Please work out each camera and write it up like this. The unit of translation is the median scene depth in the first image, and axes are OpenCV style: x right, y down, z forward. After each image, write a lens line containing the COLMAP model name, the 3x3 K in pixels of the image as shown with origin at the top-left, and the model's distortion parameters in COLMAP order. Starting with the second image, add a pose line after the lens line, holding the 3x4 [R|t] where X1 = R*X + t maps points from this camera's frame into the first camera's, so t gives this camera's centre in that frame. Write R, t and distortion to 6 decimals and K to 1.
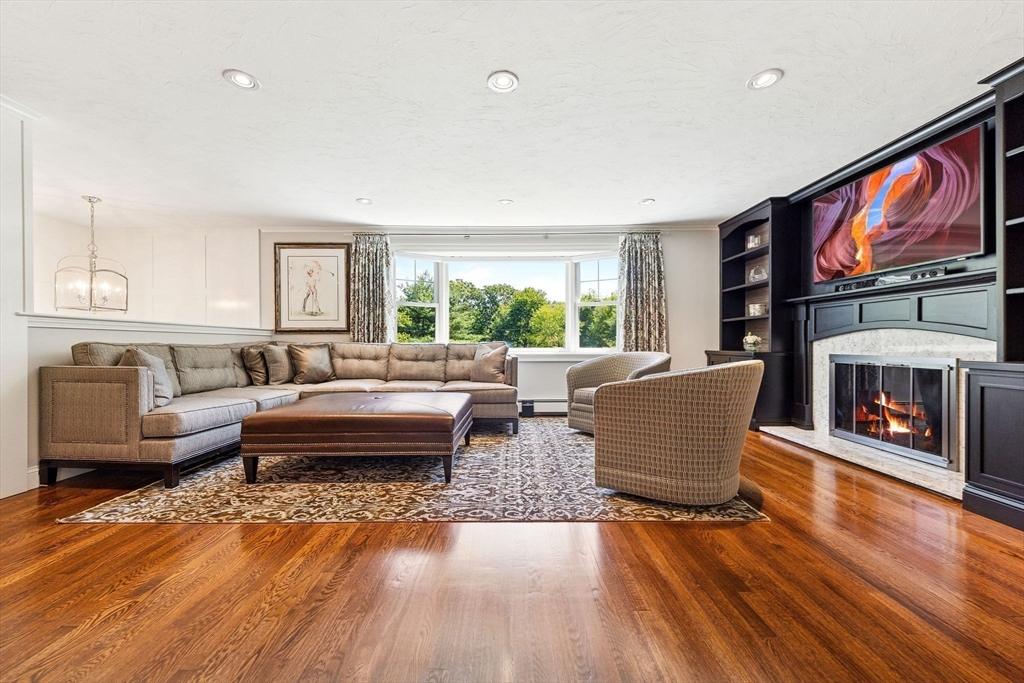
lens RADIAL K [[407.7, 0, 513.0], [0, 407.7, 342.0], [0, 0, 1]] dist [0.006681, -0.002673]
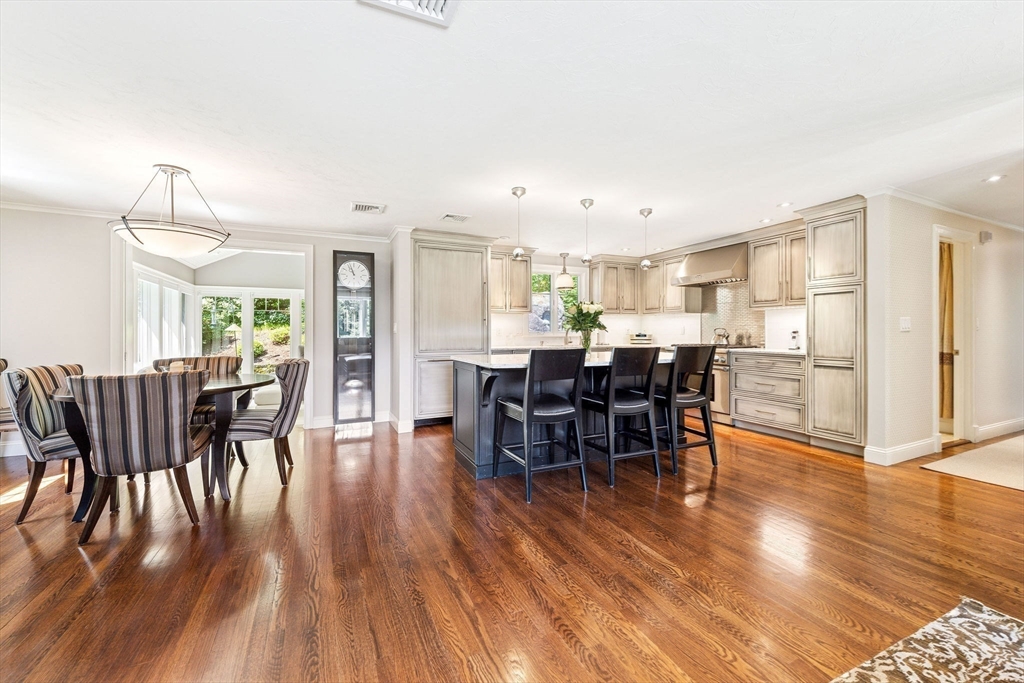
lens RADIAL K [[407.7, 0, 511.5], [0, 407.7, 332.8], [0, 0, 1]] dist [0.006681, -0.002673]
pose [[-0.908181, 0.008563, -0.418490, 0.050773], [0.006028, 0.999955, 0.007380, -0.079691], [0.418535, 0.004180, -0.908191, 0.966362]]
